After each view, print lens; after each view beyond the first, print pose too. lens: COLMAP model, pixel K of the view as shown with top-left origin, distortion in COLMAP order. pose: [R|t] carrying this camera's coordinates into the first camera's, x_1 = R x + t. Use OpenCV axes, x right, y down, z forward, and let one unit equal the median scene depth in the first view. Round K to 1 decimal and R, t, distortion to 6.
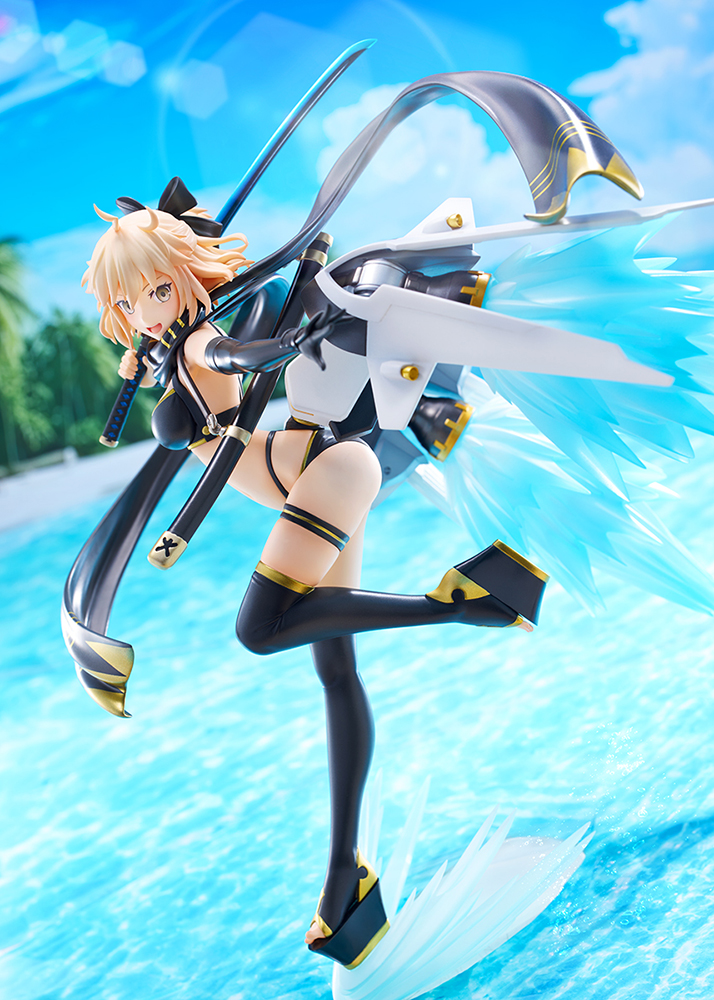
lens RADIAL K [[2734.3, 0, 357.0], [0, 2734.3, 500.0], [0, 0, 1]] dist [0.060119, 0.395972]
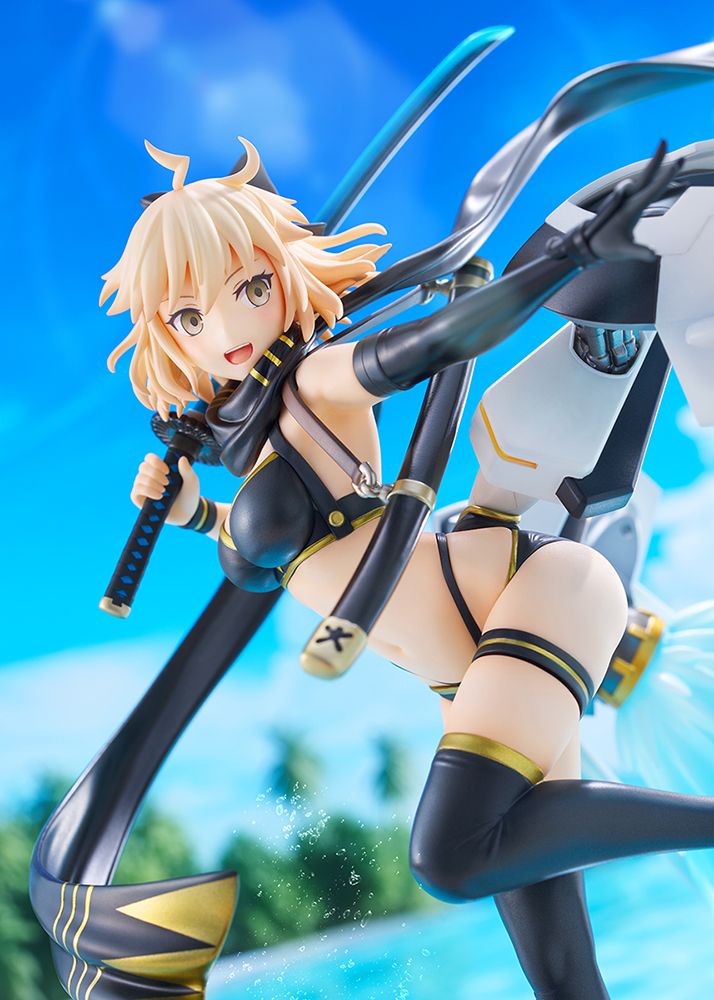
lens RADIAL K [[2734.3, 0, 357.0], [0, 2734.3, 500.0], [0, 0, 1]] dist [0.060119, 0.395972]
pose [[0.967718, 0.031773, 0.250026, -0.195885], [0.076013, 0.909035, -0.409728, 0.208704], [-0.240301, 0.415506, 0.877274, 0.492925]]
